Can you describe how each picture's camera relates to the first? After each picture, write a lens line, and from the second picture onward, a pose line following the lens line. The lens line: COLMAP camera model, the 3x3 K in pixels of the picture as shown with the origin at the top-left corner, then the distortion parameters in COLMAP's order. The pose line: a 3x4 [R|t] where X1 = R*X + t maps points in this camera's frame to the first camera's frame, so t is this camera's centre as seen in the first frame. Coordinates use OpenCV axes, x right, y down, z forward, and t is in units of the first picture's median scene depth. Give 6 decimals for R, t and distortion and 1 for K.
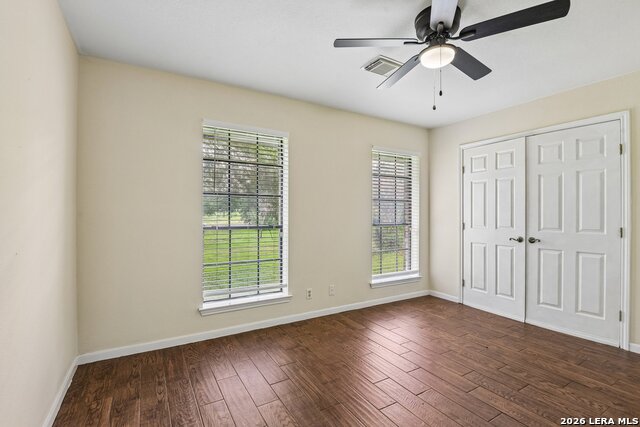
lens RADIAL K [[292.4, 0, 318.7], [0, 292.4, 214.3], [0, 0, 1]] dist [-0.003119, -0.000687]
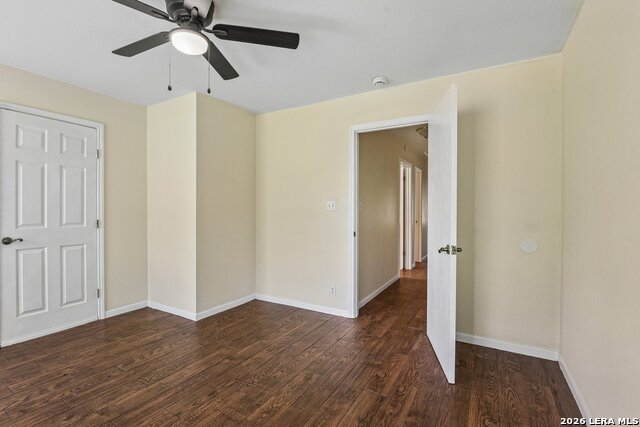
lens RADIAL K [[292.4, 0, 318.4], [0, 292.4, 212.6], [0, 0, 1]] dist [-0.003119, -0.000687]
pose [[-0.455597, -0.013241, 0.890088, -0.406571], [-0.005433, 0.999912, 0.012094, -0.002995], [-0.890169, 0.000674, -0.455629, 0.676229]]
